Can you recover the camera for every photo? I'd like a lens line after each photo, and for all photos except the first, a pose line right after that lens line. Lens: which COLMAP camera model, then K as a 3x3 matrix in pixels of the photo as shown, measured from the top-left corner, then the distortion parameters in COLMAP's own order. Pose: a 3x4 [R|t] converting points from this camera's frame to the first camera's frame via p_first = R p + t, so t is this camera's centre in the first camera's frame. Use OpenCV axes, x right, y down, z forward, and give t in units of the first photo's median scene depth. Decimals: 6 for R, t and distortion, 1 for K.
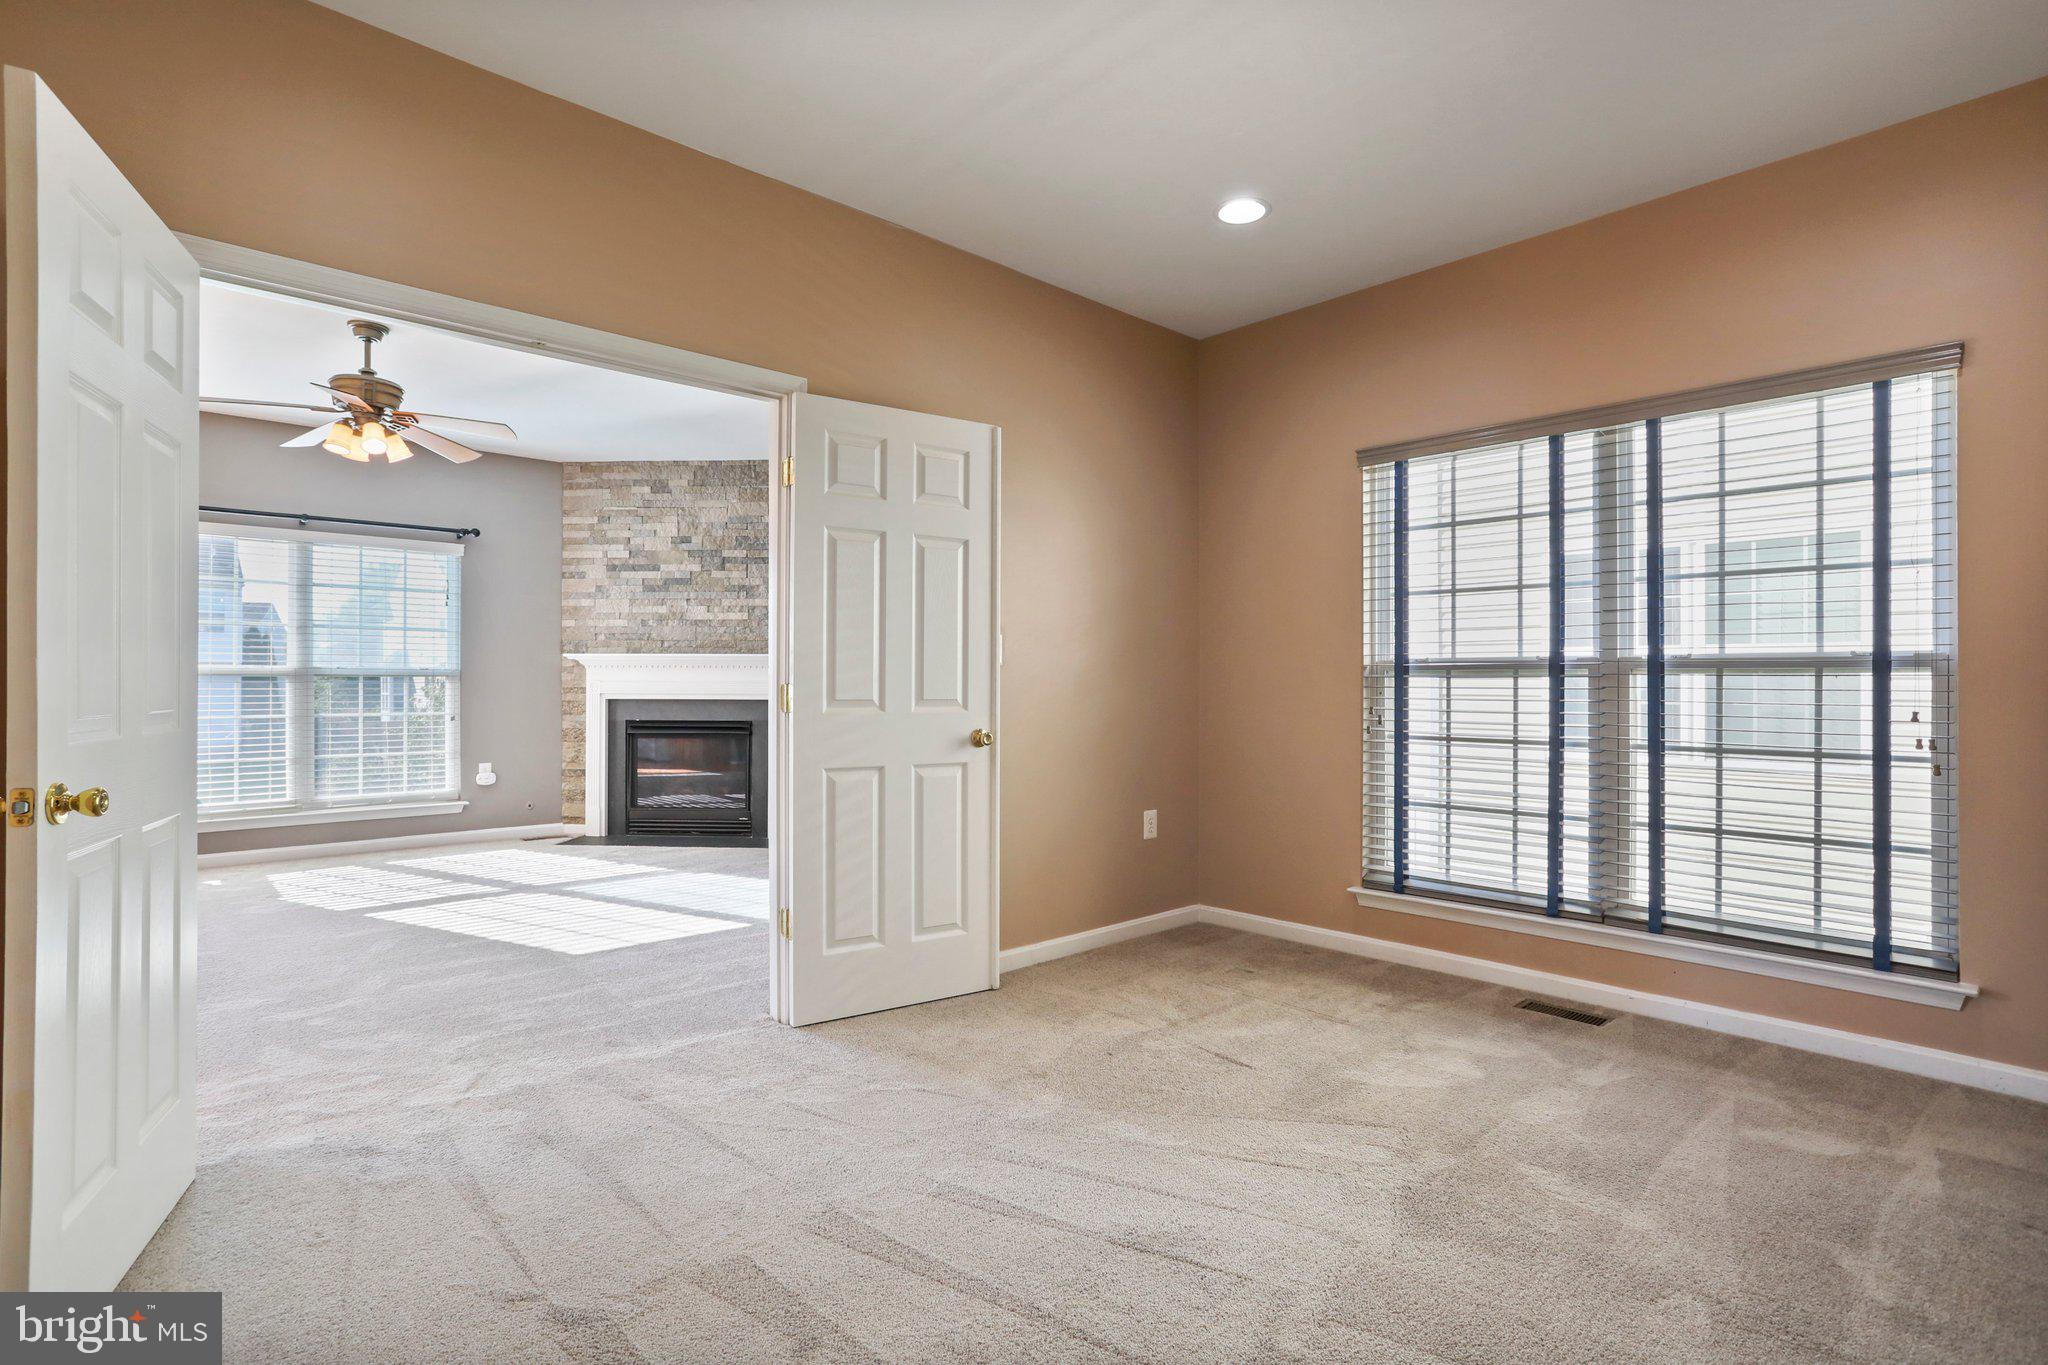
lens RADIAL K [[999.7, 0, 1028.8], [0, 999.7, 670.9], [0, 0, 1]] dist [-0.018032, 0.007720]
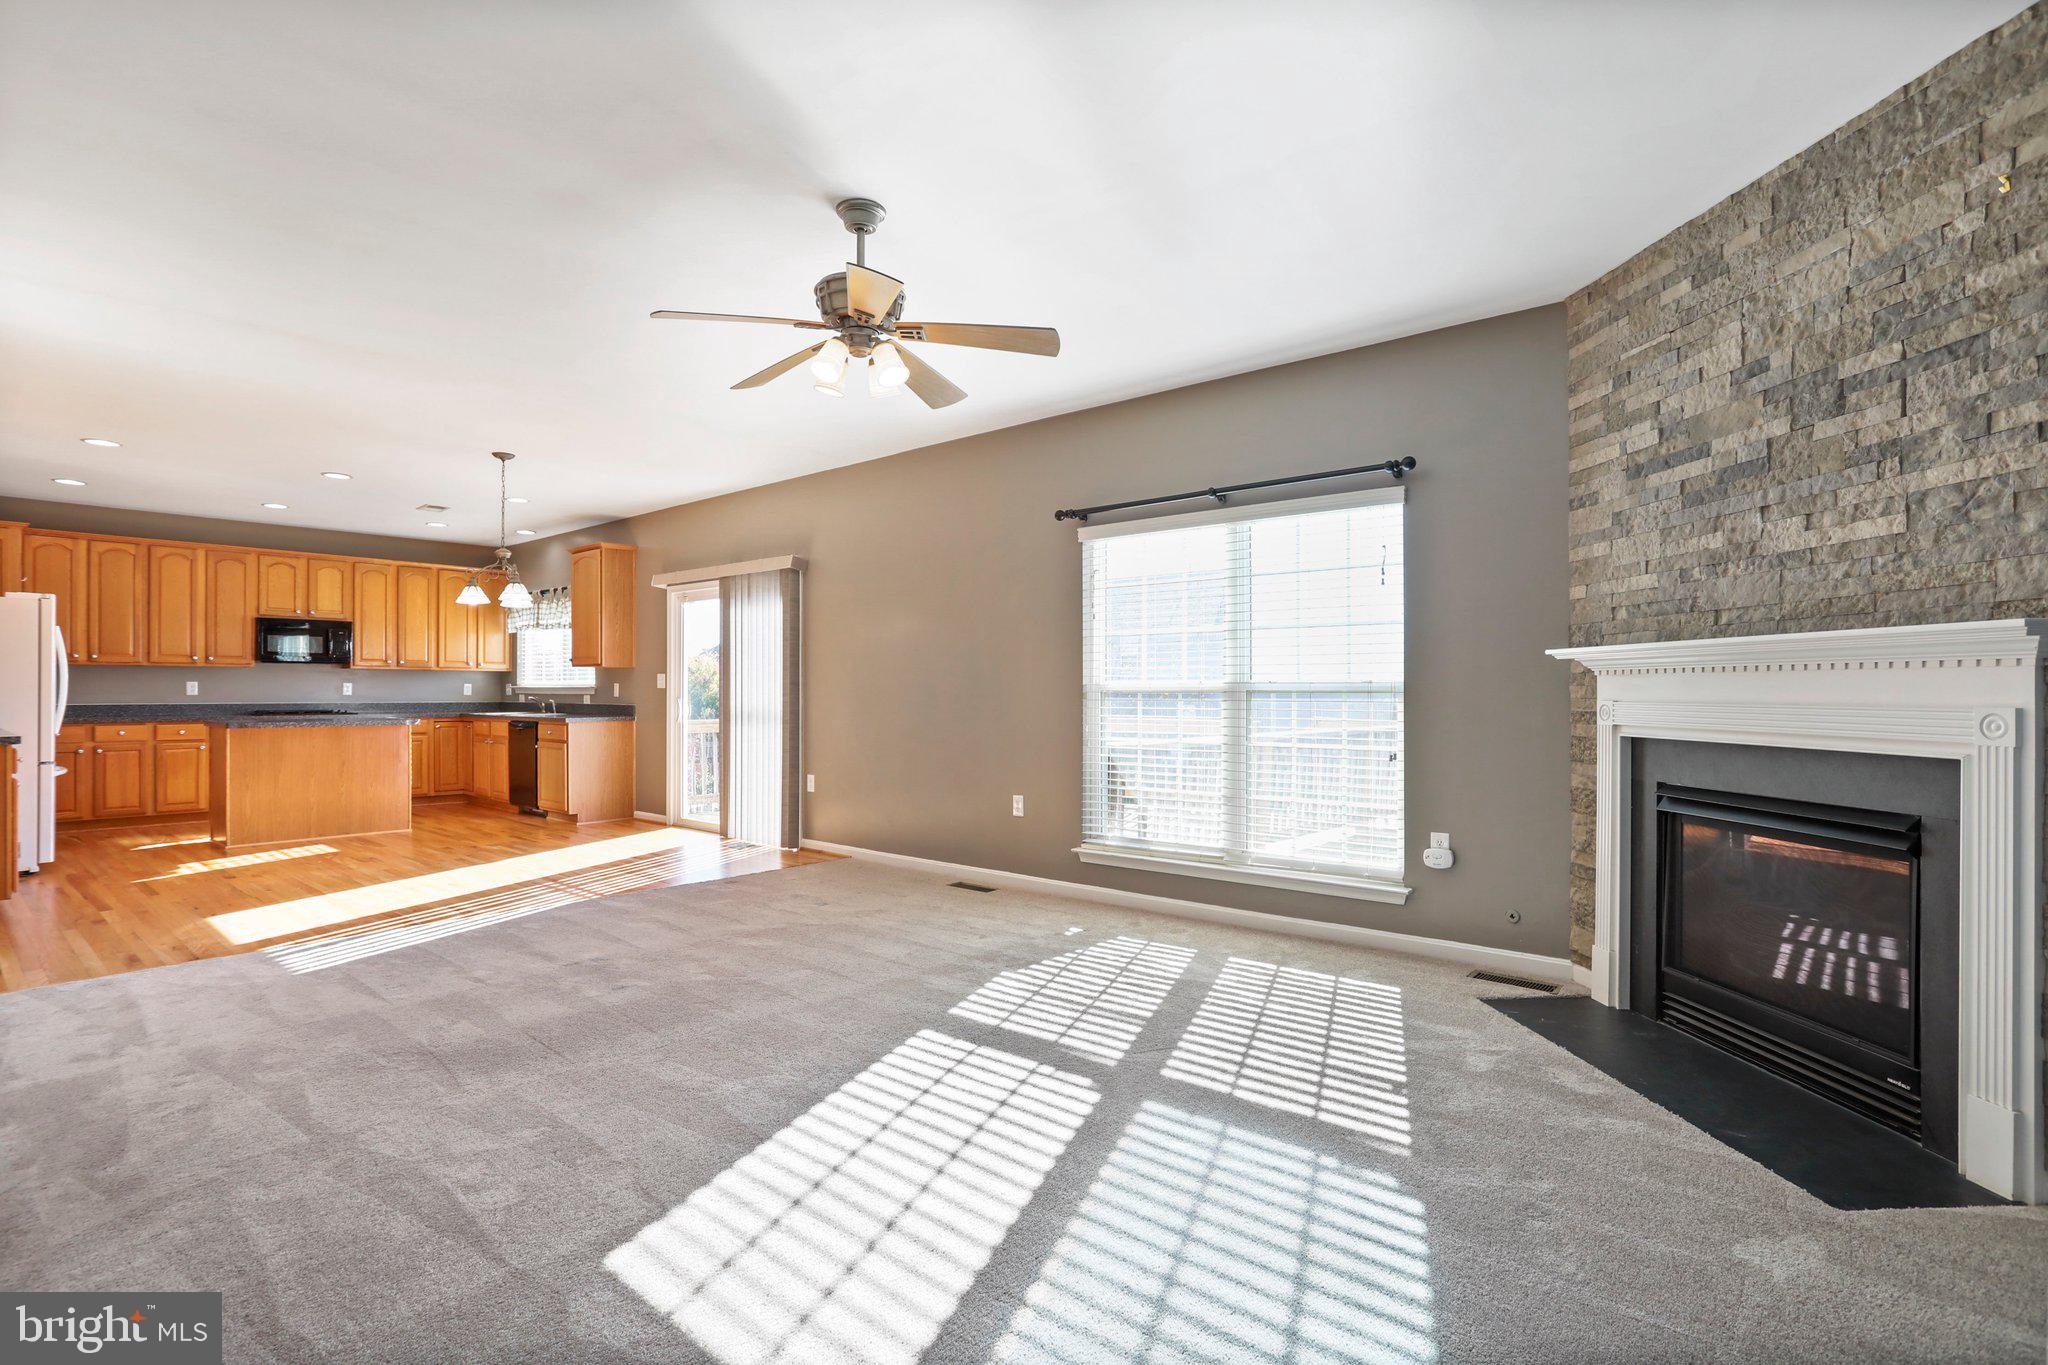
lens RADIAL K [[999.7, 0, 1013.1], [0, 999.7, 688.7], [0, 0, 1]] dist [-0.018032, 0.007720]
pose [[0.130853, -0.006396, -0.991381, 0.029921], [0.008300, 0.999951, -0.005356, 0.004342], [0.991367, -0.007528, 0.130900, 0.631614]]
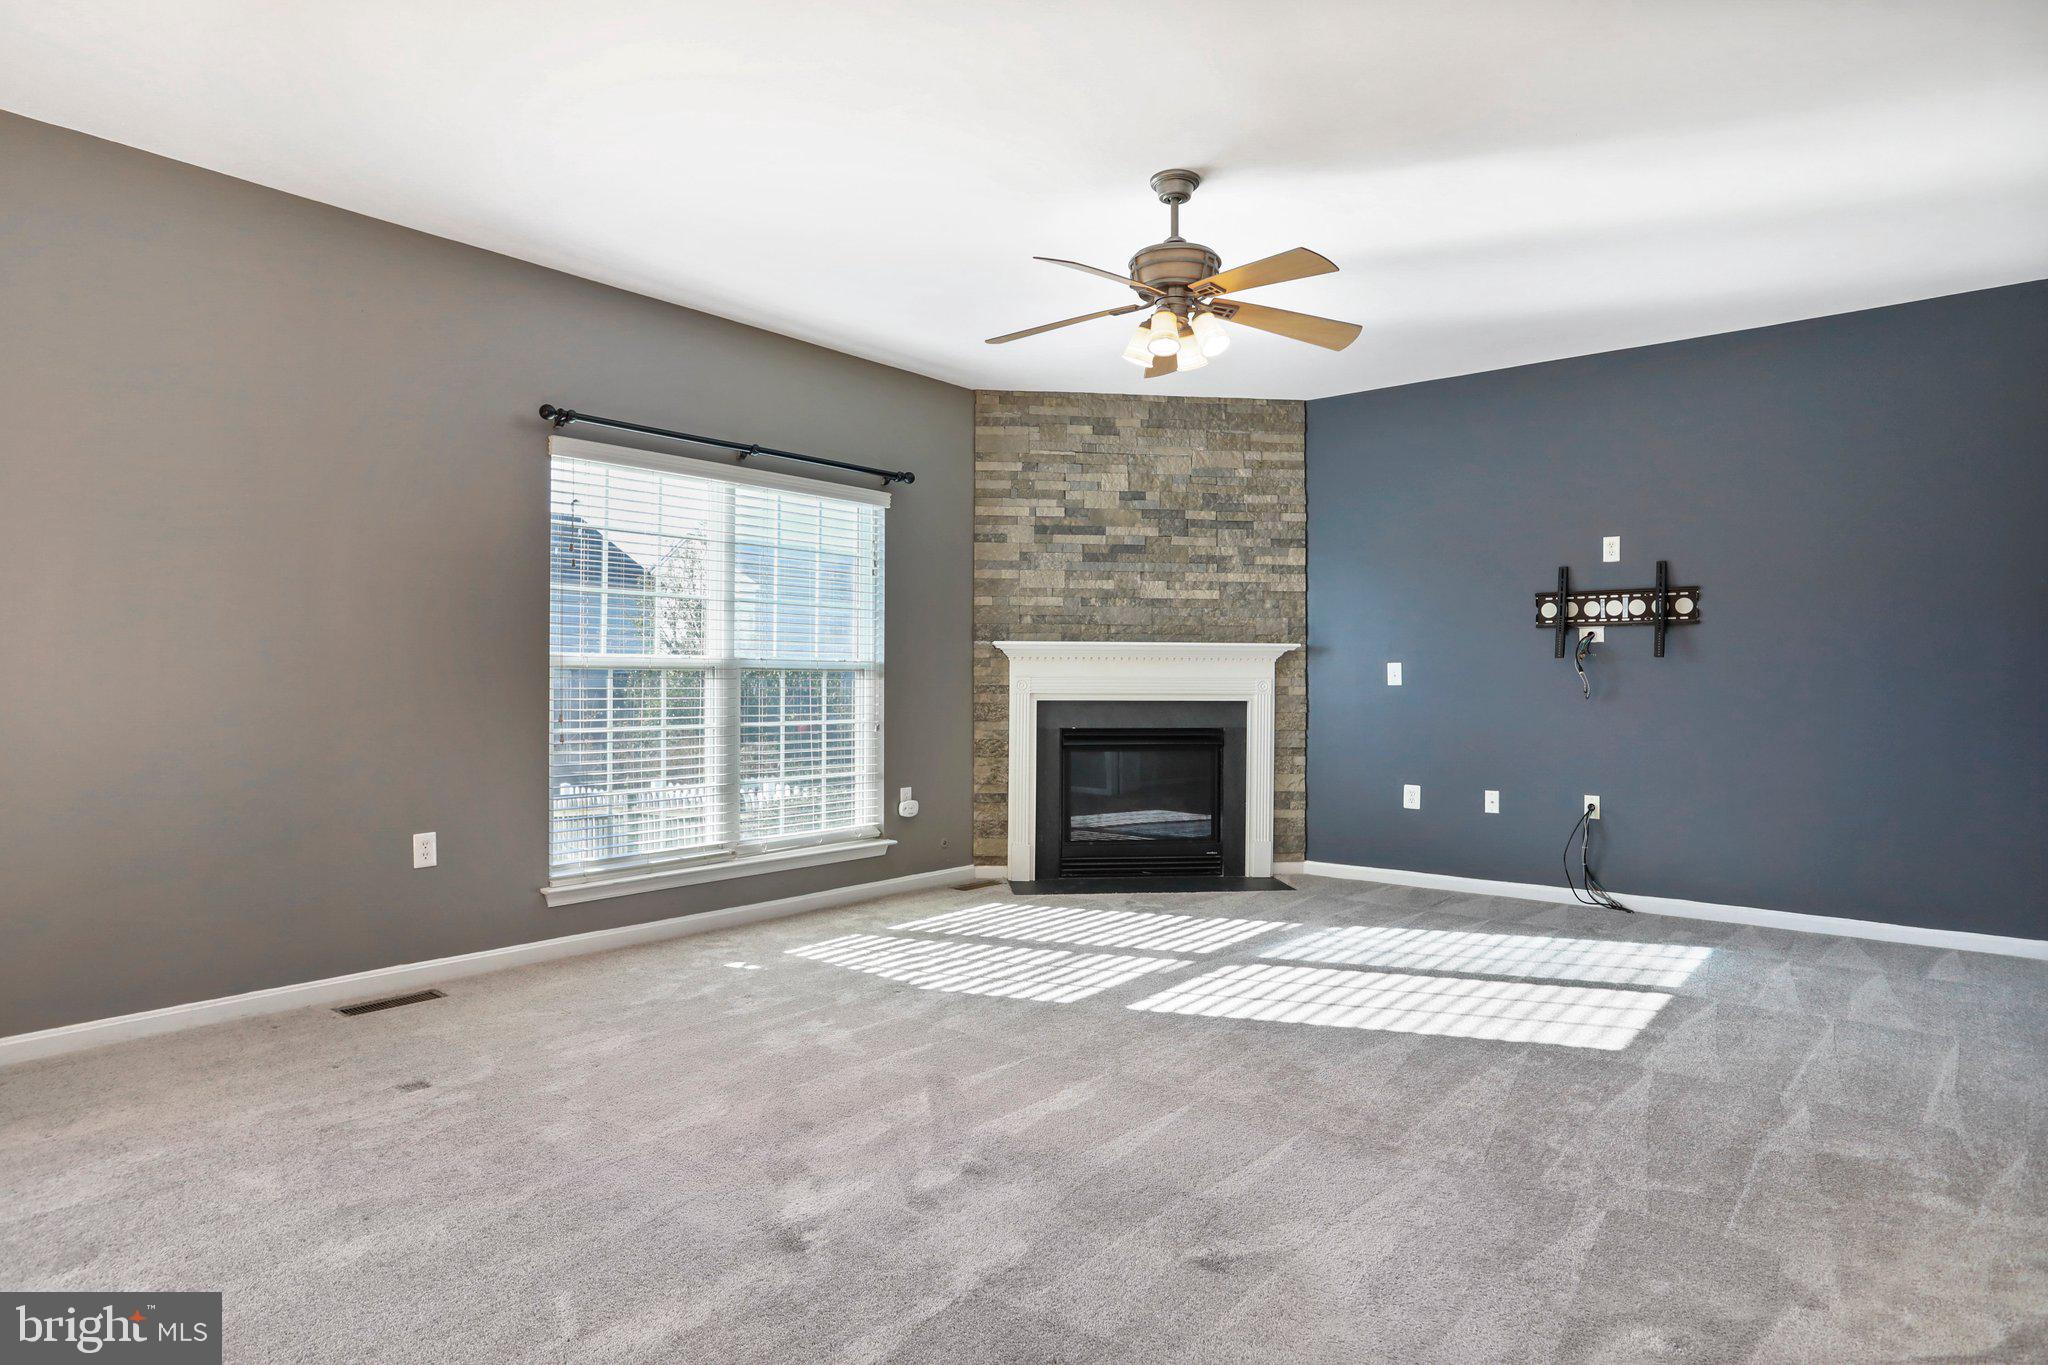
lens RADIAL K [[1140.4, 0, 1045.9], [0, 1140.4, 640.2], [0, 0, 1]] dist [-0.022915, 0.000705]
pose [[0.987338, 0.007261, 0.158462, -0.556047], [-0.003676, 0.999731, -0.022906, 0.001918], [-0.158586, 0.022034, 0.987099, 0.135456]]
